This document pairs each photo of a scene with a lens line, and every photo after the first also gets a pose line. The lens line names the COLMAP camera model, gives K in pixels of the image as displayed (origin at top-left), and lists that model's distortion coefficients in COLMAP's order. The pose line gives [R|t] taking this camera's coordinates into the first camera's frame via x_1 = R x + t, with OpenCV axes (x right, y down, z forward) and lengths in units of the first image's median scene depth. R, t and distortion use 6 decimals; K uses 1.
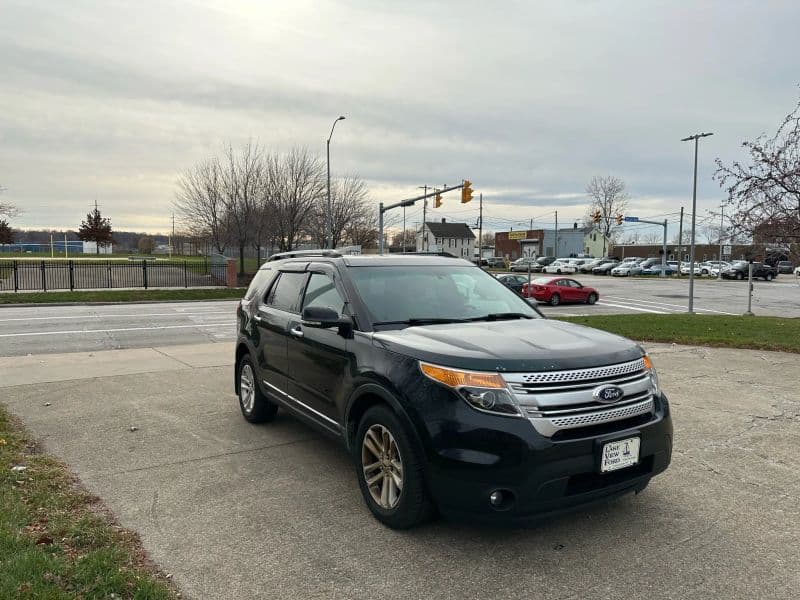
lens RADIAL K [[564.1, 0, 416.0], [0, 564.1, 300.7], [0, 0, 1]] dist [-0.002105, -0.005738]
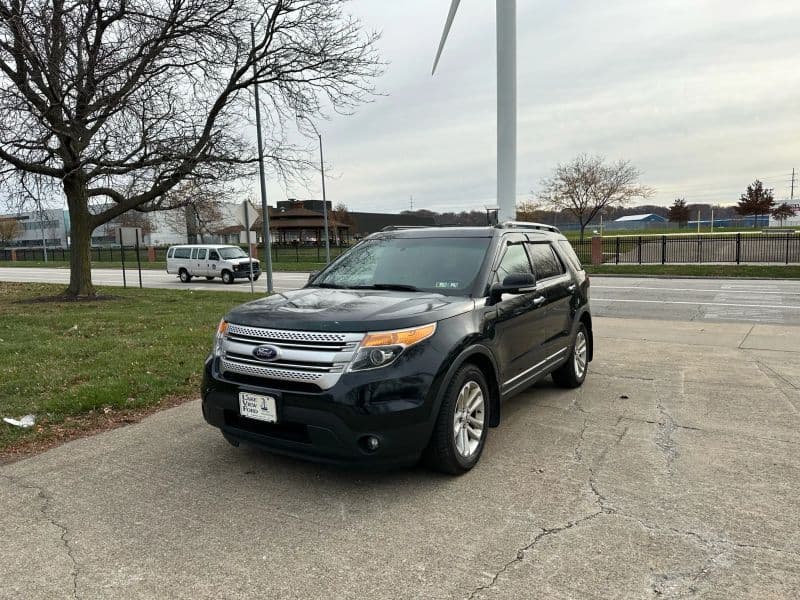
lens RADIAL K [[599.7, 0, 430.9], [0, 599.7, 301.3], [0, 0, 1]] dist [0.003821, -0.000244]
pose [[0.443857, 0.074734, -0.892976, 0.248512], [-0.039358, 0.997180, 0.063892, -0.003553], [0.895233, 0.006787, 0.445547, 0.125096]]
